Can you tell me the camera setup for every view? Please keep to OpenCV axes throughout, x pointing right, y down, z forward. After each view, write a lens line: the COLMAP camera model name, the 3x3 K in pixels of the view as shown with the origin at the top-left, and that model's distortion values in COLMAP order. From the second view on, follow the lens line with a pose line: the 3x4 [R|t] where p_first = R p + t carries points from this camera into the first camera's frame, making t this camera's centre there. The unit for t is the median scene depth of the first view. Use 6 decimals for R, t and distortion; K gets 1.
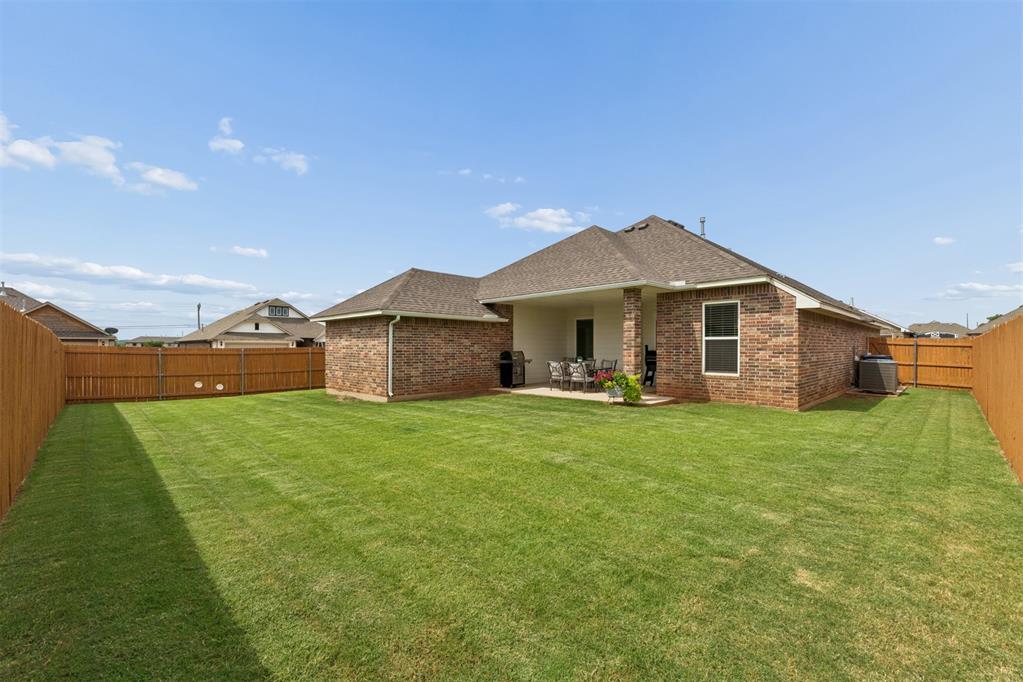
lens RADIAL K [[438.0, 0, 510.8], [0, 438.0, 341.1], [0, 0, 1]] dist [-0.004357, -0.000239]
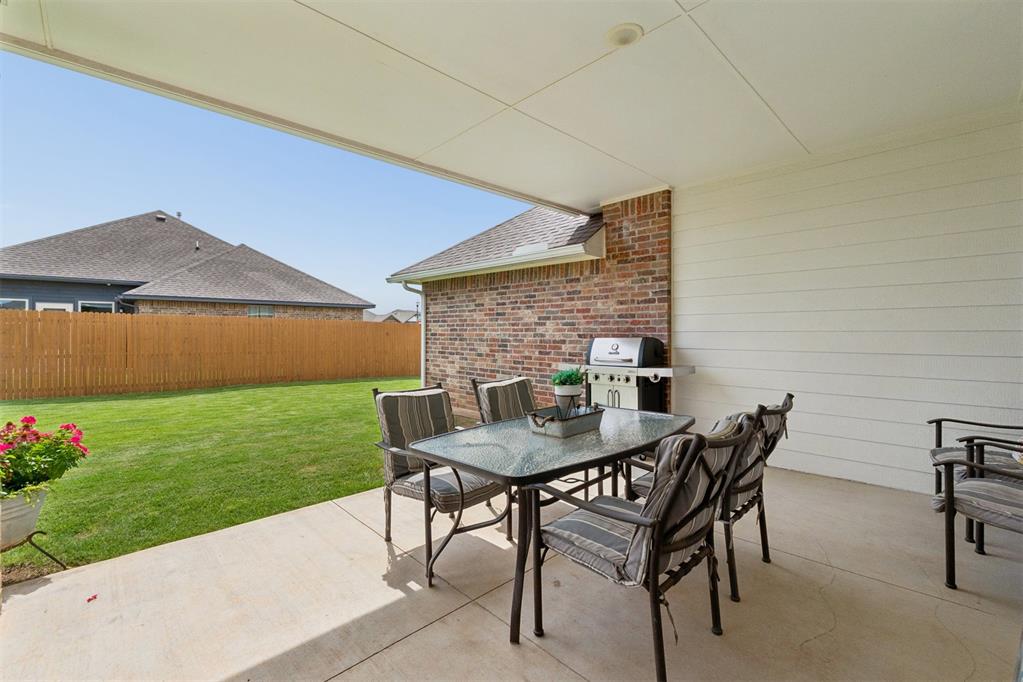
lens RADIAL K [[438.0, 0, 508.1], [0, 438.0, 335.0], [0, 0, 1]] dist [-0.004357, -0.000239]
pose [[-0.022771, 0.008326, -0.999706, 0.333745], [0.015921, 0.999842, 0.007965, 0.017098], [0.999614, -0.015735, -0.022900, 0.938291]]
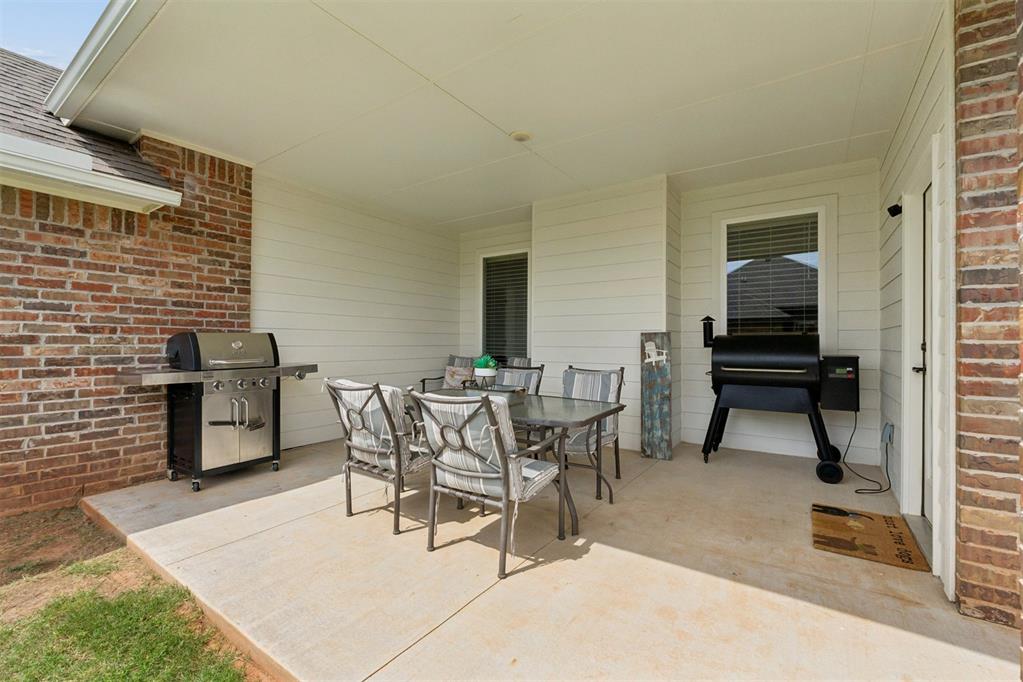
lens RADIAL K [[438.0, 0, 508.0], [0, 438.0, 341.1], [0, 0, 1]] dist [-0.004357, -0.000239]
pose [[0.984111, 0.009425, 0.177304, 0.122791], [-0.011573, 0.999872, 0.011088, 0.023011], [-0.177177, -0.012963, 0.984094, 0.734317]]
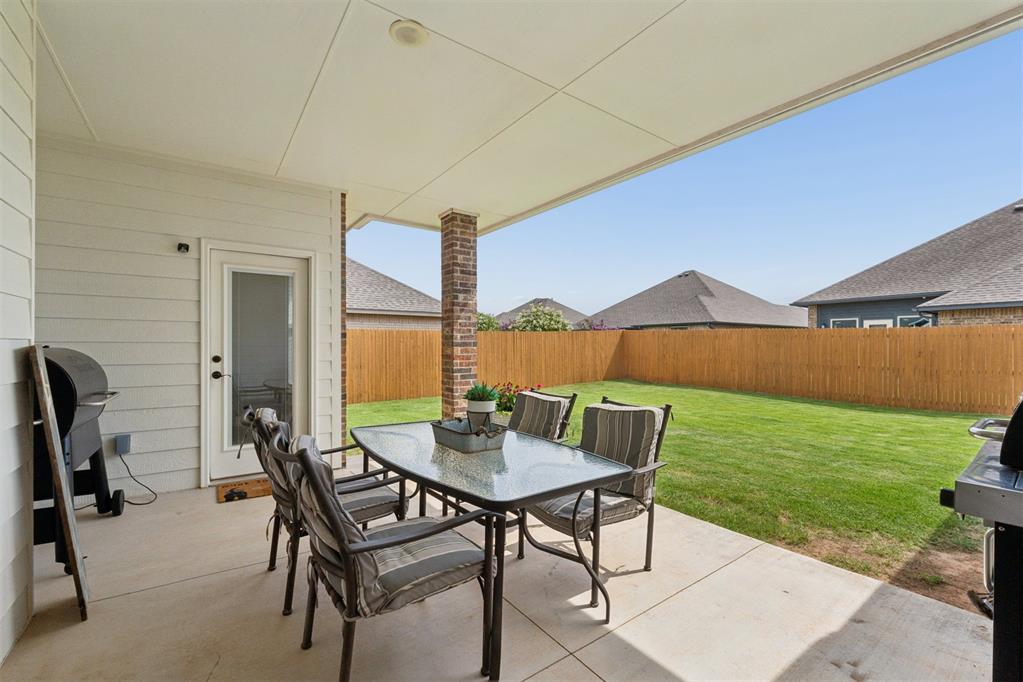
lens RADIAL K [[438.0, 0, 517.6], [0, 438.0, 344.6], [0, 0, 1]] dist [-0.004357, -0.000239]
pose [[-0.988431, 0.002457, 0.151654, 0.111771], [-0.000565, 0.999802, -0.019881, 0.021654], [-0.151673, -0.019736, -0.988234, 1.123622]]
